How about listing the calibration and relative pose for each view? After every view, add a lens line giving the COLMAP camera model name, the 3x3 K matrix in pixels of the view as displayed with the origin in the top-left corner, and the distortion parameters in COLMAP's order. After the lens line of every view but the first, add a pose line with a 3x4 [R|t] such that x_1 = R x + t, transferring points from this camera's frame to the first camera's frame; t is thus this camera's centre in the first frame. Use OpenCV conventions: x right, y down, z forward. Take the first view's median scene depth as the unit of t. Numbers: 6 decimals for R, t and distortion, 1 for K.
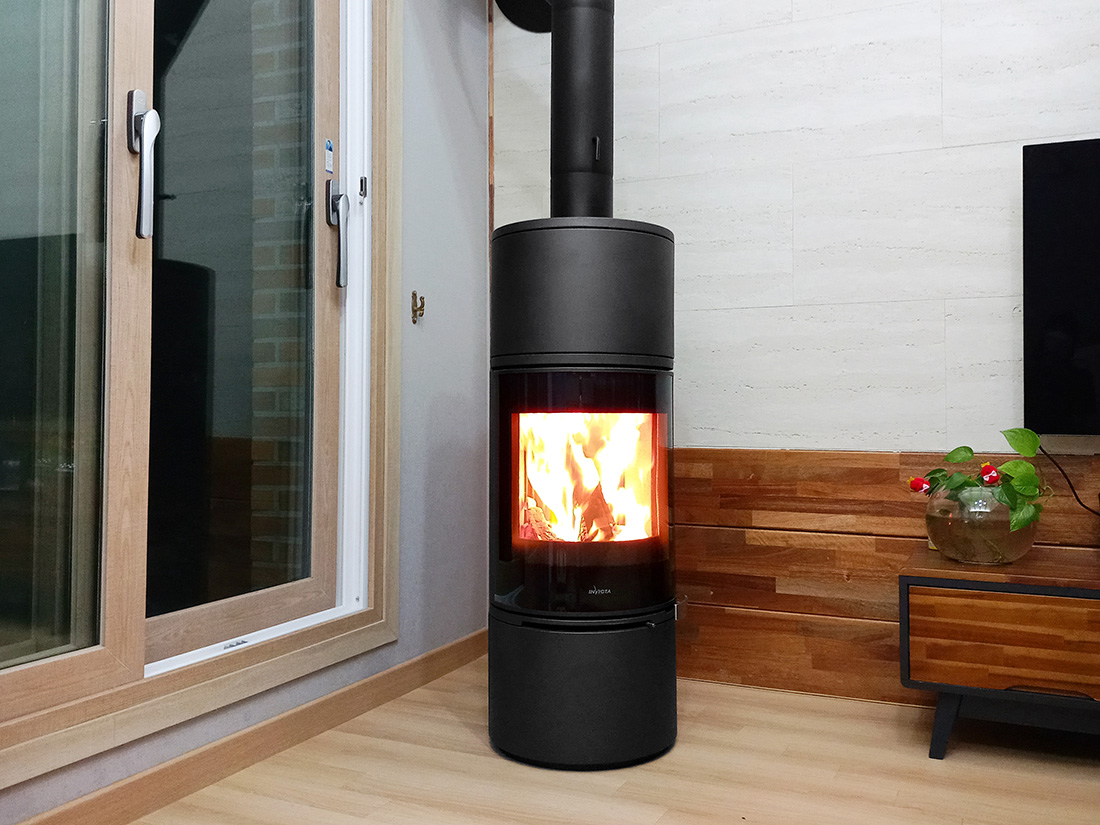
lens RADIAL K [[998.8, 0, 583.6], [0, 998.8, 330.5], [0, 0, 1]] dist [0.014498, 0.002224]
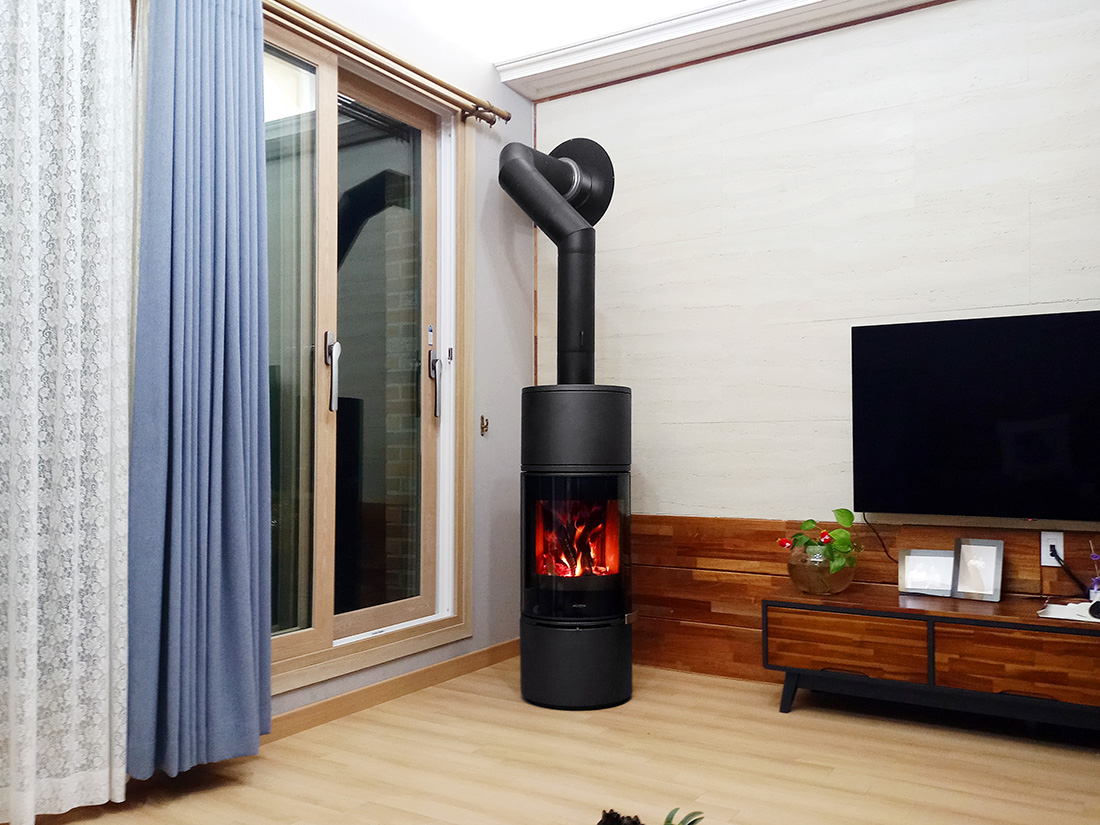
lens RADIAL K [[960.5, 0, 551.4], [0, 960.5, 324.2], [0, 0, 1]] dist [0.014418, -0.005212]
pose [[0.987489, -0.026892, -0.155376, 0.201834], [0.020125, 0.998786, -0.044960, -0.126518], [0.156396, 0.041270, 0.986832, -0.556536]]
